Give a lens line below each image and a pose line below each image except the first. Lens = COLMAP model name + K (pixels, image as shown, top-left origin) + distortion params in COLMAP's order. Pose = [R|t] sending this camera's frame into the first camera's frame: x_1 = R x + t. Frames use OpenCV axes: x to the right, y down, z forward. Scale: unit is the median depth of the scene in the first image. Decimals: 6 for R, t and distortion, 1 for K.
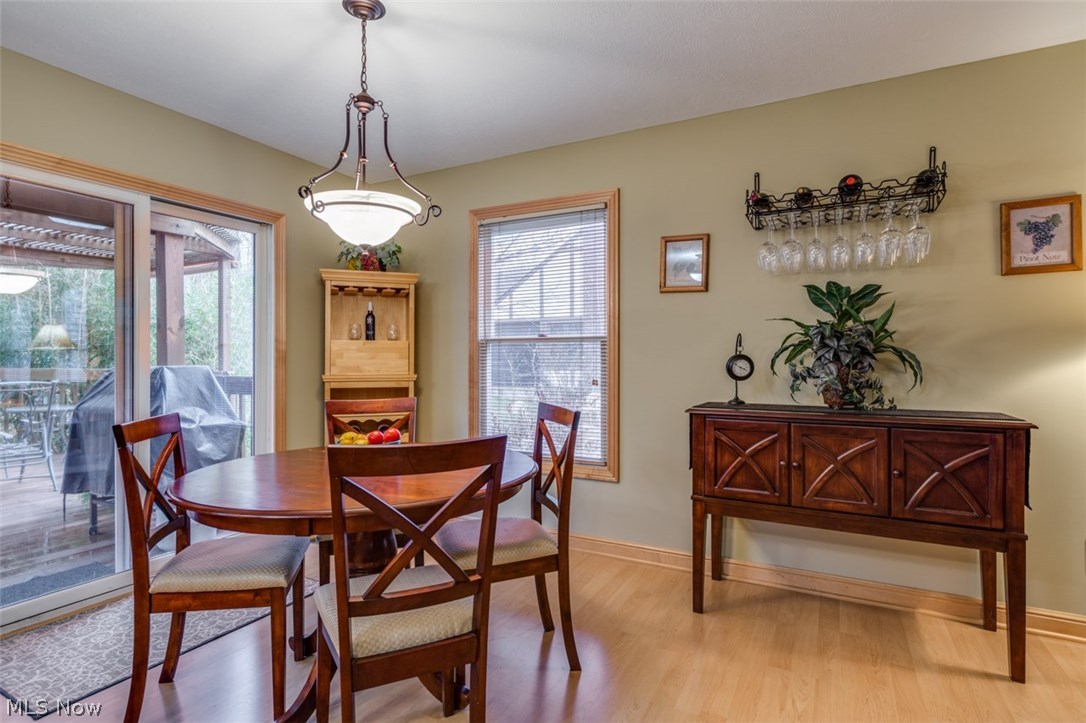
lens RADIAL K [[547.0, 0, 543.9], [0, 547.0, 362.9], [0, 0, 1]] dist [0.001248, 0.000262]
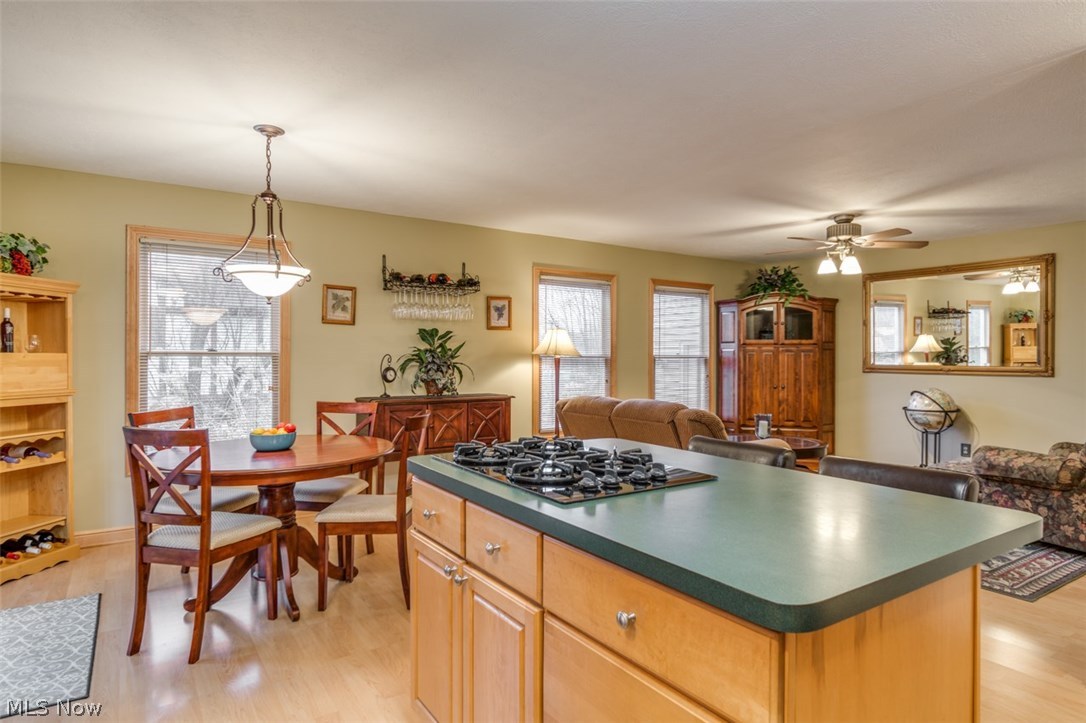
lens RADIAL K [[625.7, 0, 541.6], [0, 625.7, 357.9], [0, 0, 1]] dist [0.002497, -0.000817]
pose [[0.473406, 0.002863, 0.880840, -1.177121], [0.005789, 0.999963, -0.006361, -0.030102], [-0.880825, 0.008111, 0.473372, -0.334563]]
